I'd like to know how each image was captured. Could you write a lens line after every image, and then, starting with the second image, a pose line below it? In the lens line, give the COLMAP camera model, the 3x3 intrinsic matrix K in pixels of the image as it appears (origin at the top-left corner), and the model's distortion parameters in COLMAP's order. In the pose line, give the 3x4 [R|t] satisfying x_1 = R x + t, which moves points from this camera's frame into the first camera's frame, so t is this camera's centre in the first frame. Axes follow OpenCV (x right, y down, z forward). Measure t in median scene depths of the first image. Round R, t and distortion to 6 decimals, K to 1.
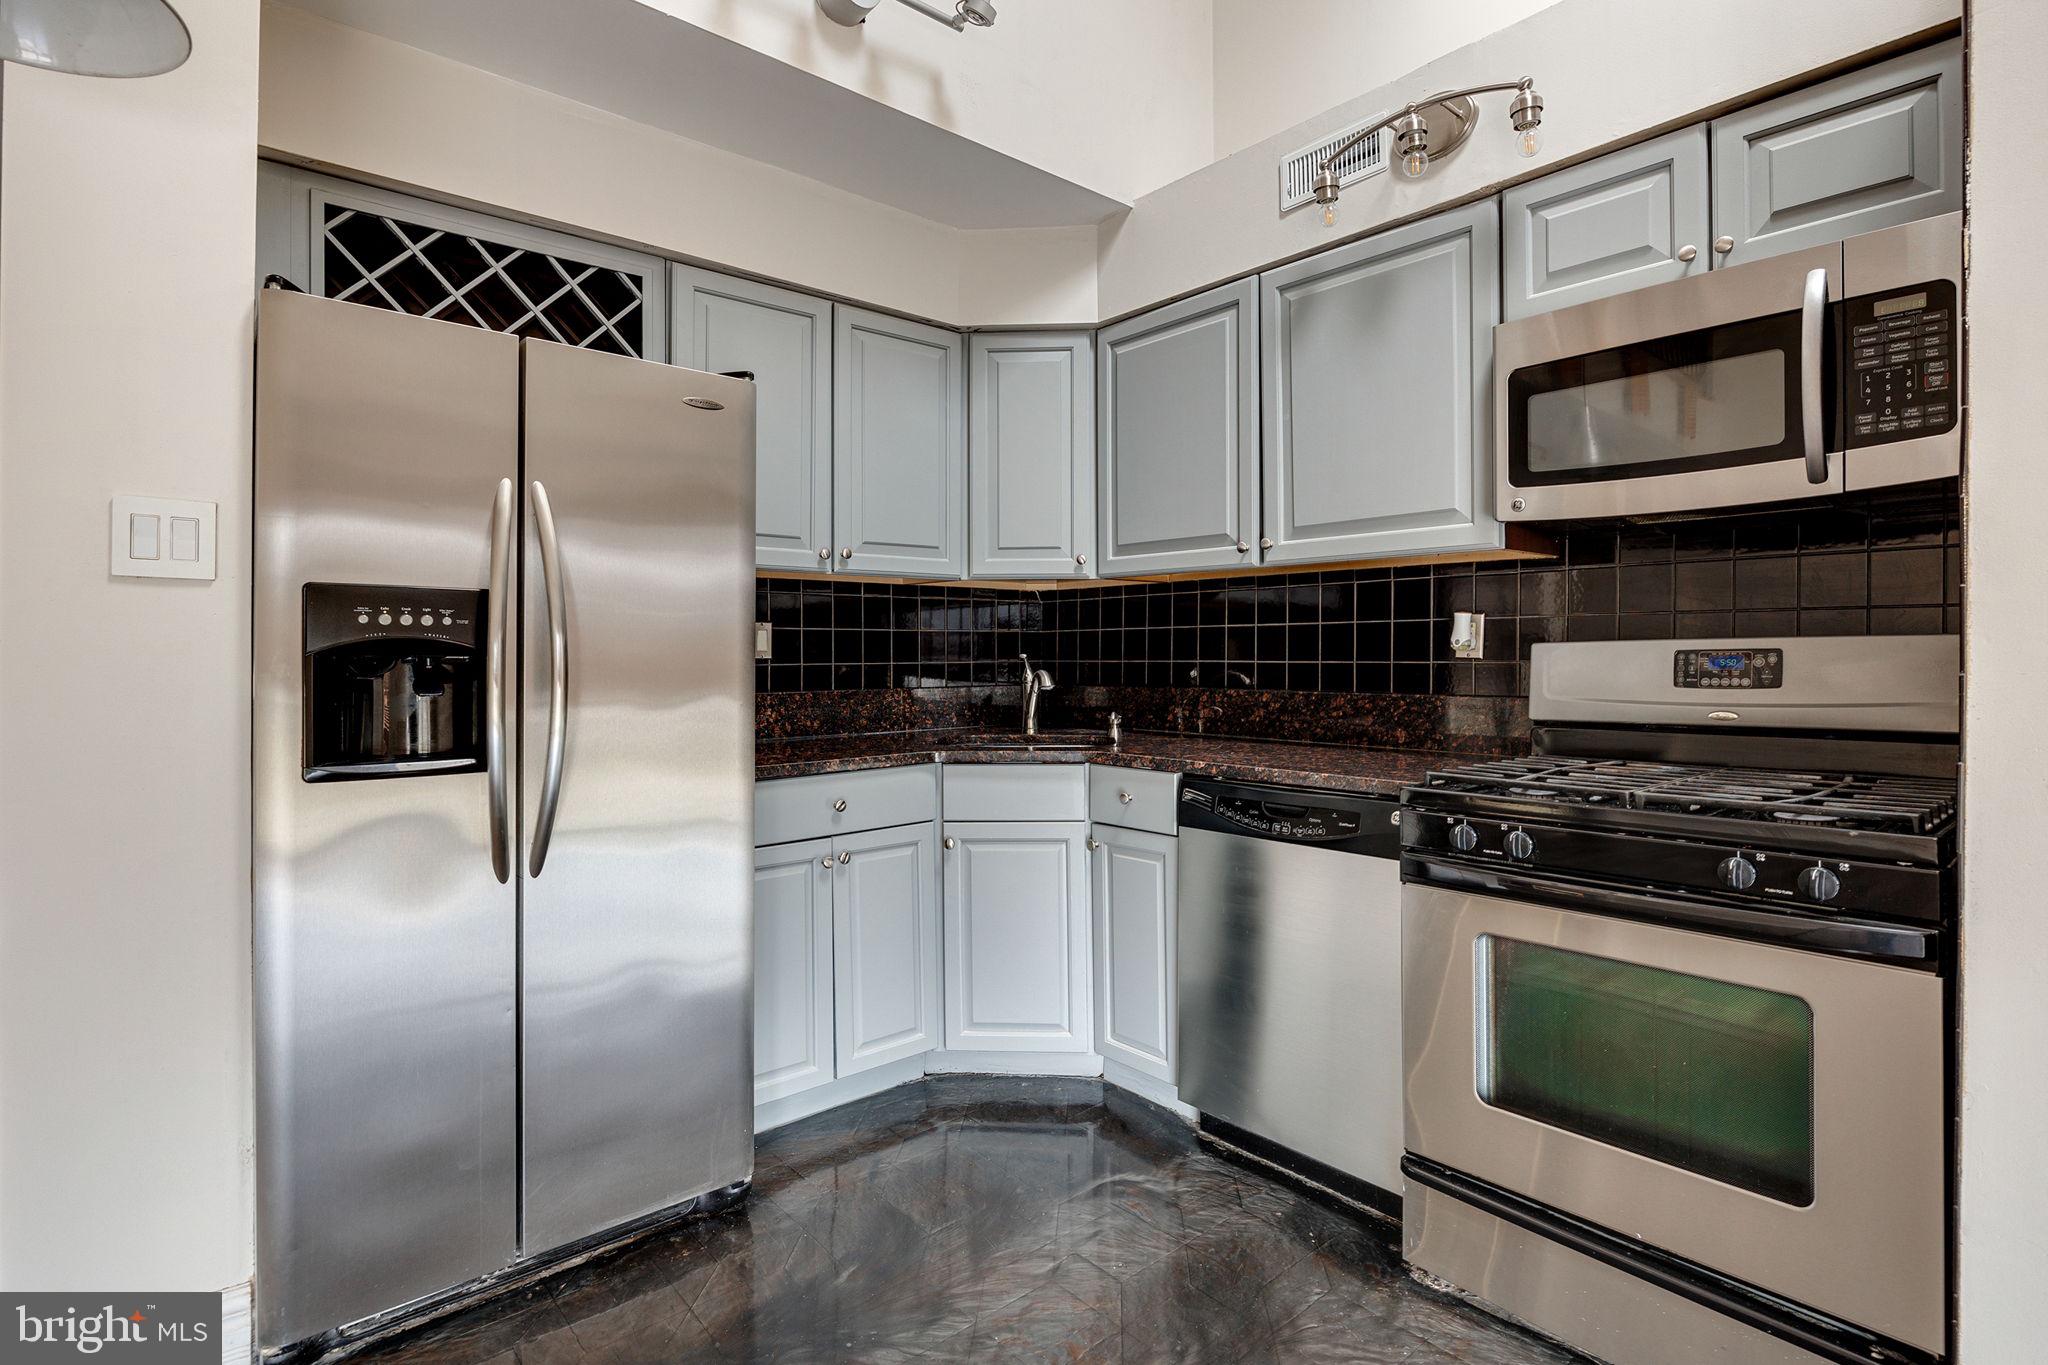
lens RADIAL K [[1005.7, 0, 1029.6], [0, 1005.7, 659.1], [0, 0, 1]] dist [-0.002439, 0.000385]
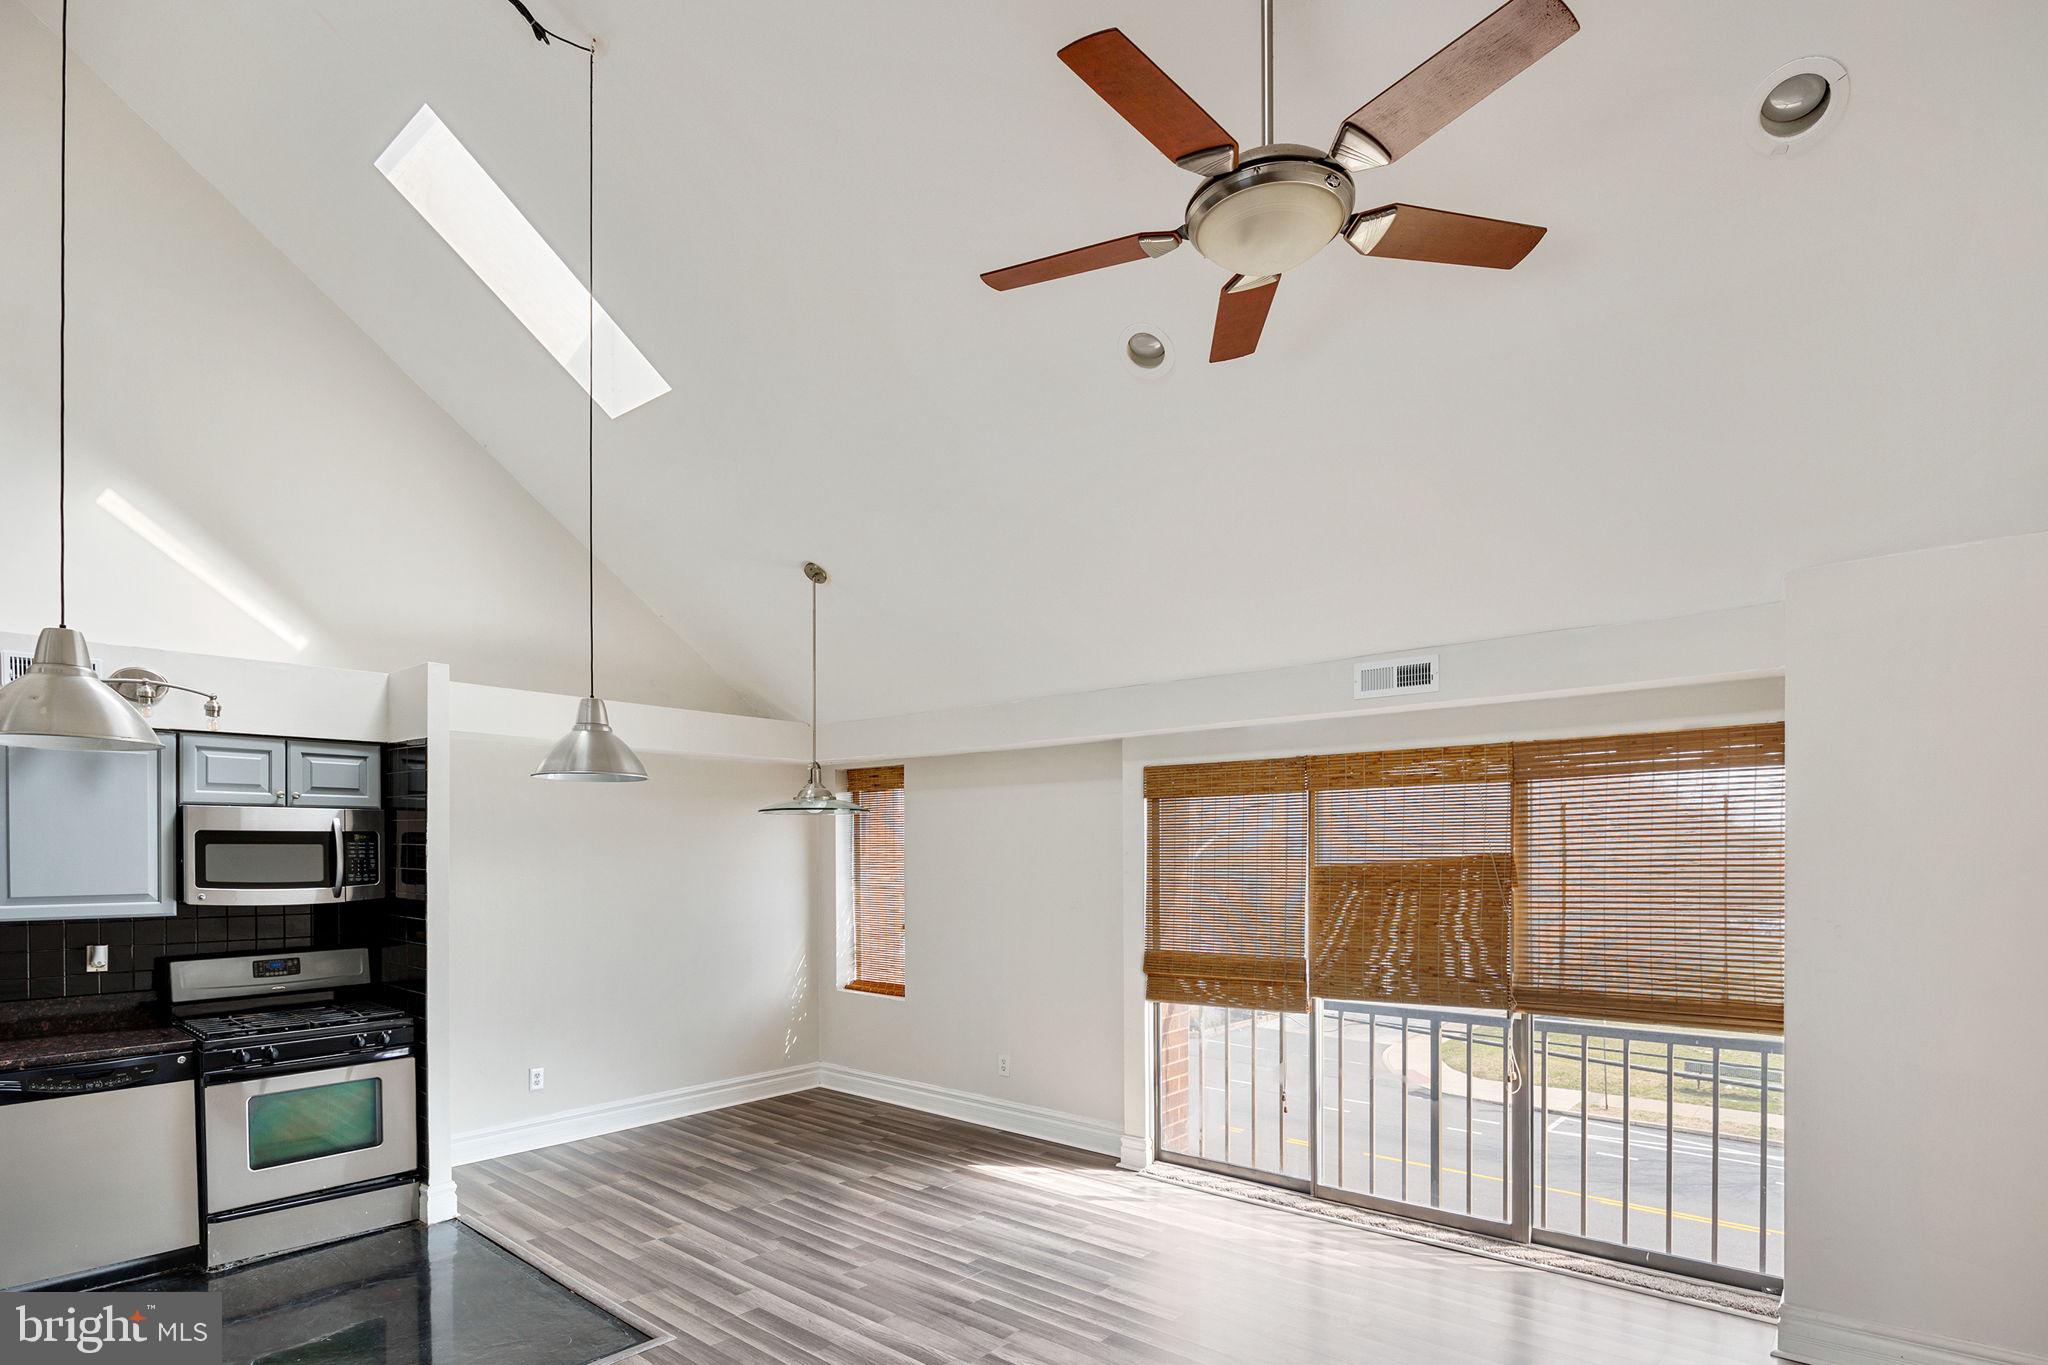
lens RADIAL K [[1053.9, 0, 1029.4], [0, 1053.9, 864.4], [0, 0, 1]] dist [-0.002564, -0.000934]
pose [[-0.149378, -0.007601, 0.988751, -1.860962], [0.005538, 0.999948, 0.008524, -0.227092], [-0.988765, 0.006749, -0.149328, -0.335732]]
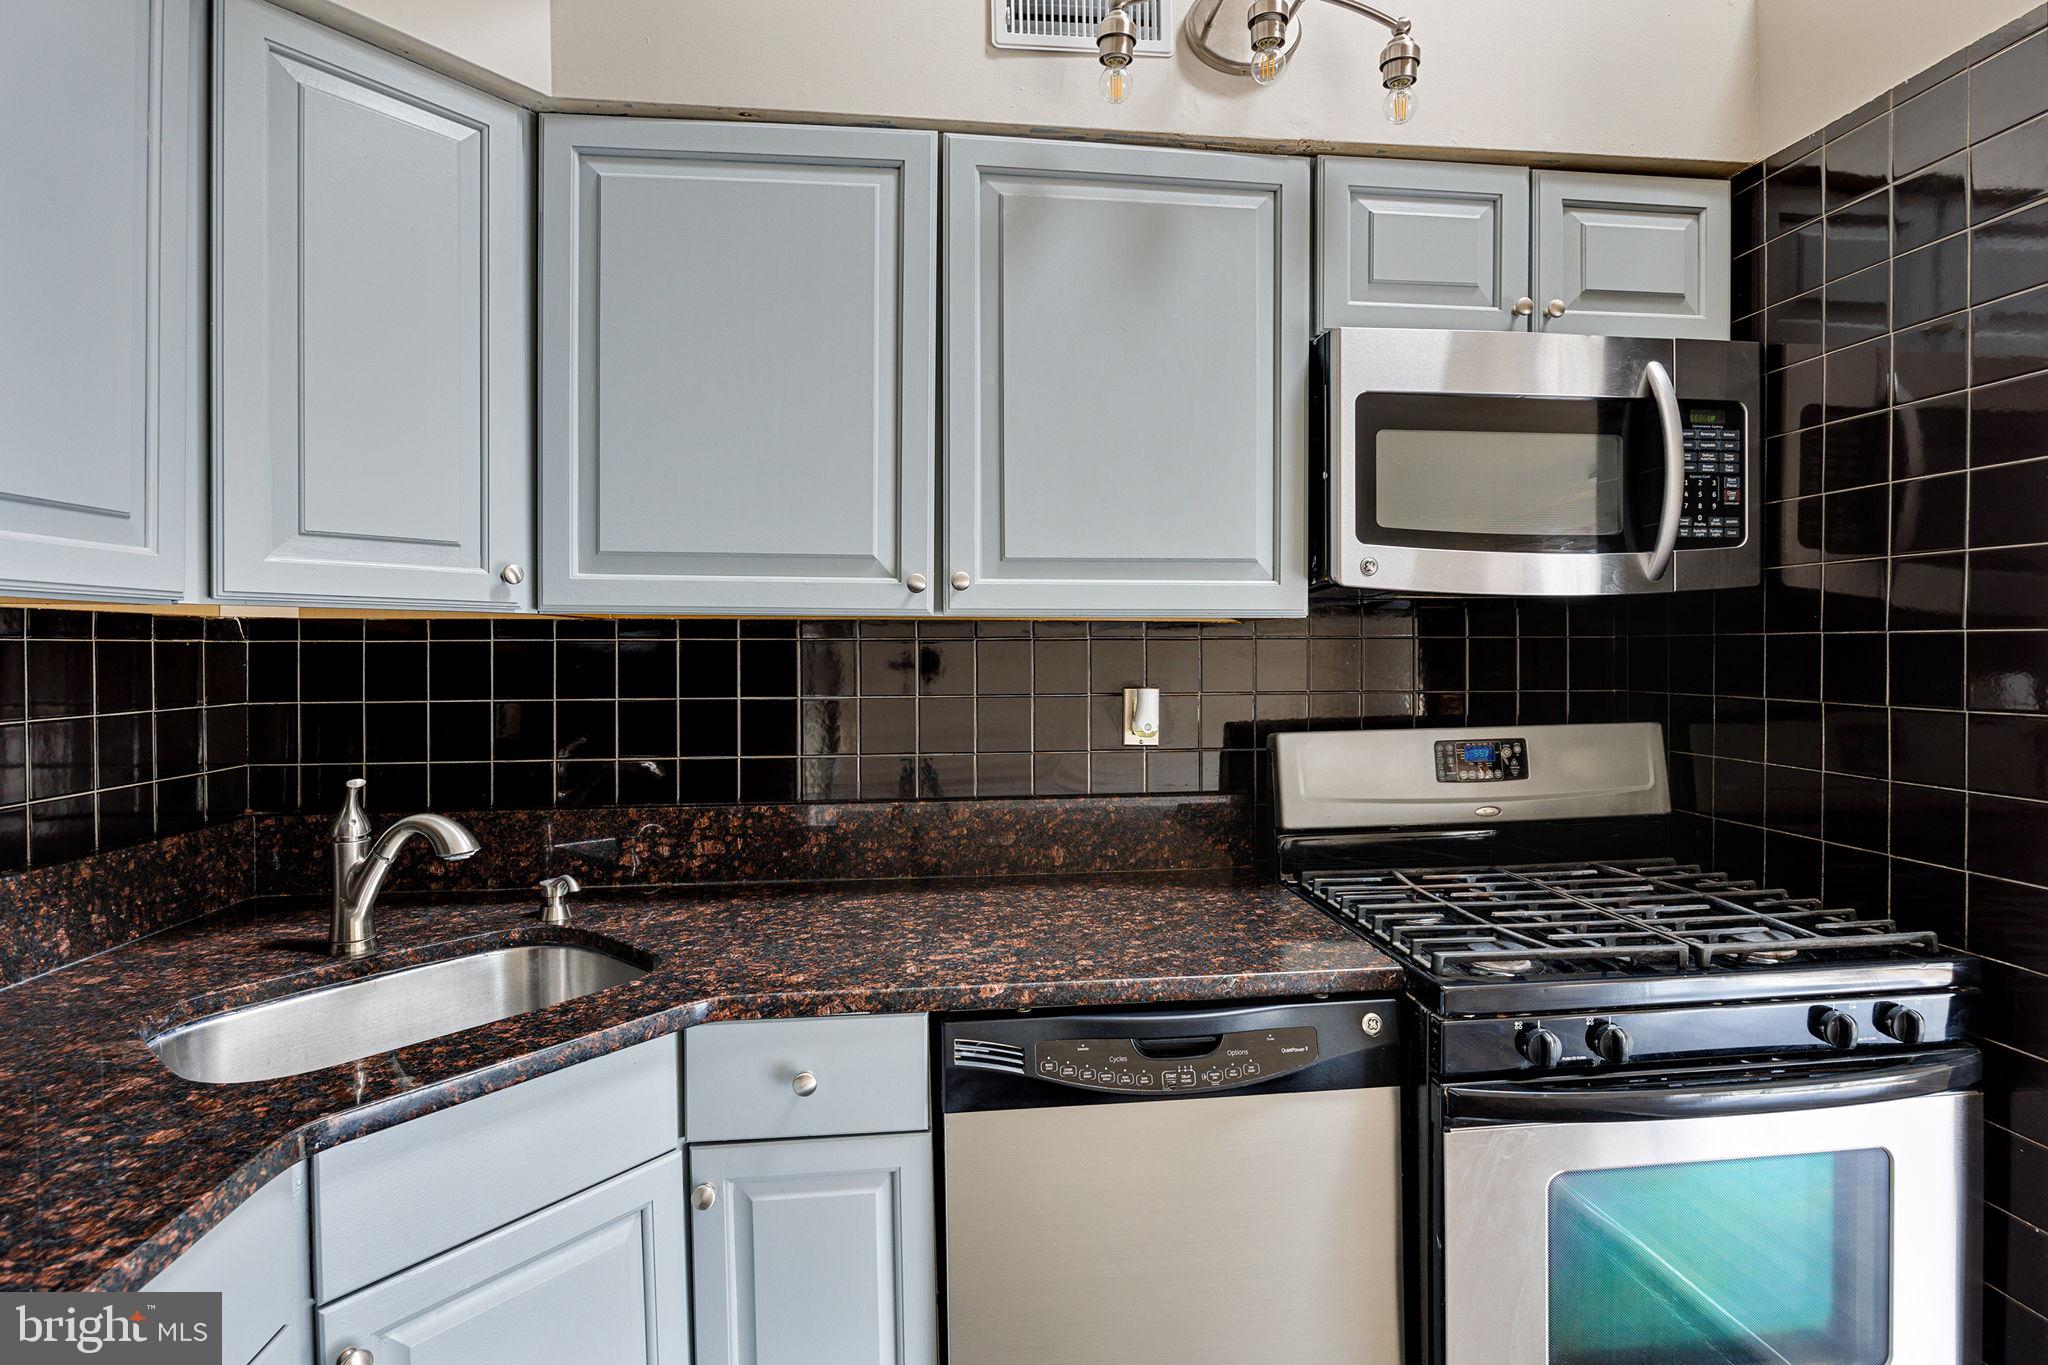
lens RADIAL K [[1005.7, 0, 1029.6], [0, 1005.7, 659.1], [0, 0, 1]] dist [-0.002439, 0.000385]
pose [[0.567217, -0.004768, 0.823554, -0.302534], [0.005755, 0.999982, 0.001825, -0.084696], [-0.823548, 0.003704, 0.567234, 0.773629]]
